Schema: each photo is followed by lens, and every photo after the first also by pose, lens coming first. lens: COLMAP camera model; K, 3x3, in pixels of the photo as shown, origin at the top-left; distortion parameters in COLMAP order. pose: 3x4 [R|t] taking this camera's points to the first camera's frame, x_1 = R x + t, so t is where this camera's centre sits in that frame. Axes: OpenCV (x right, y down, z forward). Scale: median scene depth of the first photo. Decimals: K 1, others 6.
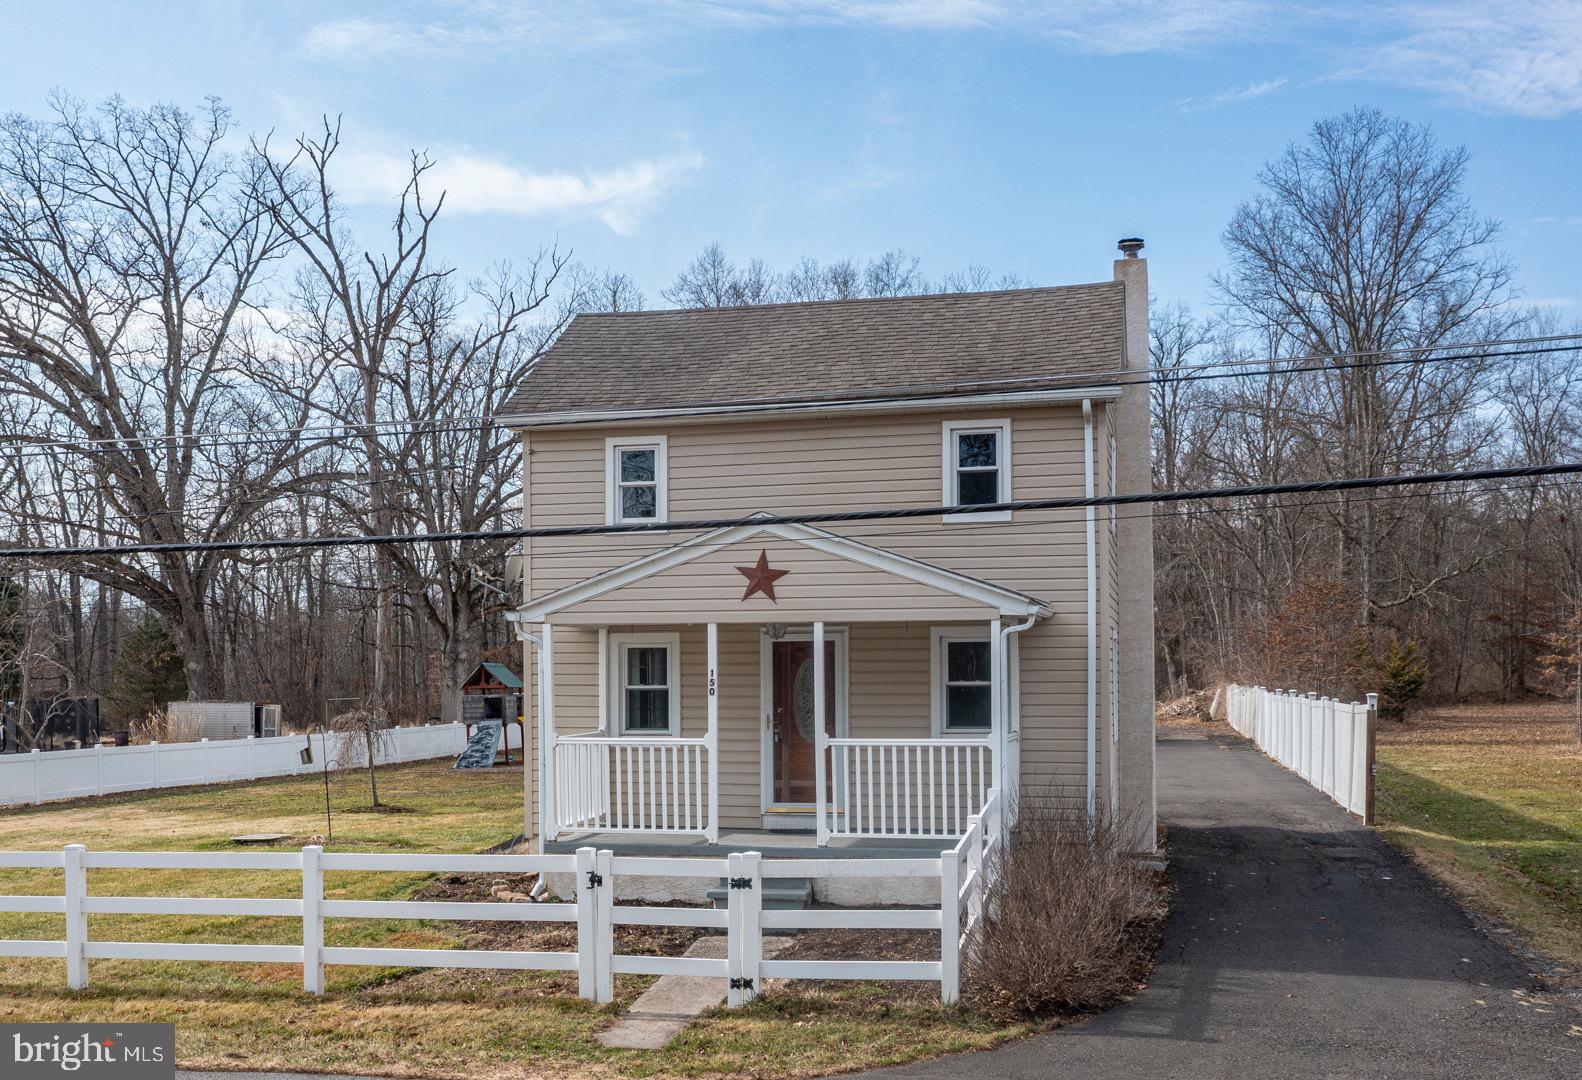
lens RADIAL K [[1677.0, 0, 761.5], [0, 1677.0, 711.1], [0, 0, 1]] dist [-0.018011, 0.013309]
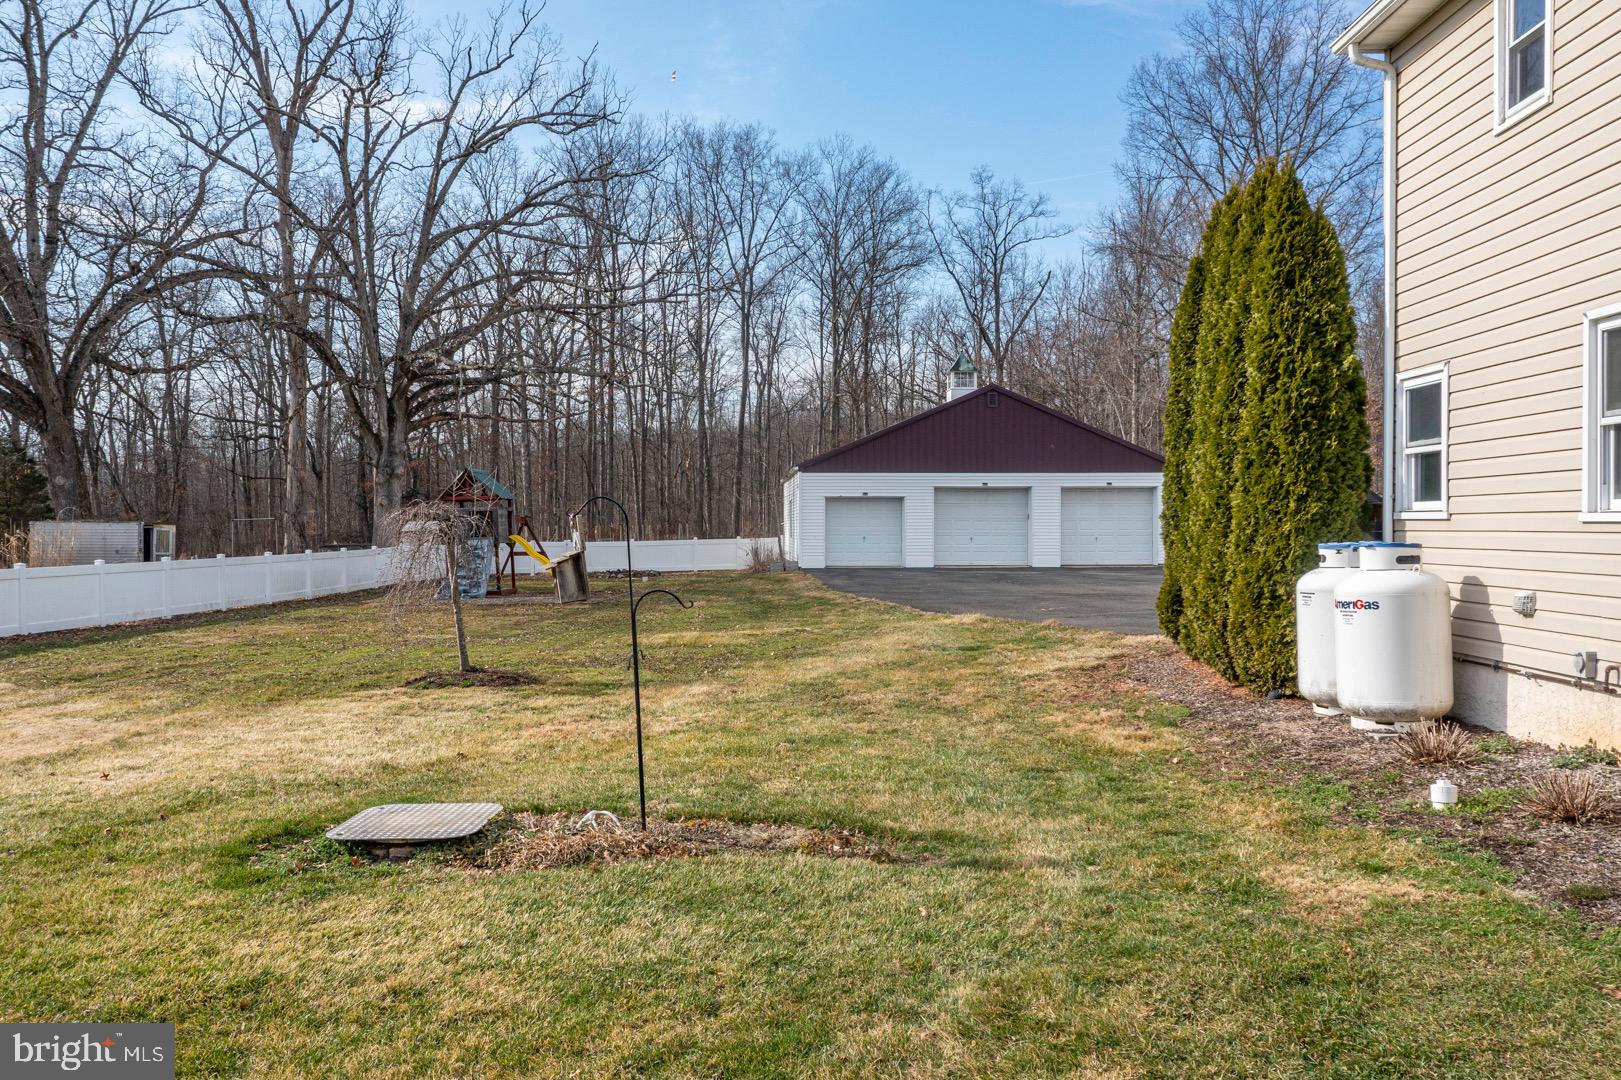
lens RADIAL K [[1291.6, 0, 807.4], [0, 1291.6, 542.1], [0, 0, 1]] dist [-0.003170, 0.002459]
pose [[0.977771, 0.000202, 0.209674, -0.110988], [0.000875, 0.999987, -0.005045, 0.008205], [-0.209672, 0.005116, 0.977758, 0.292699]]
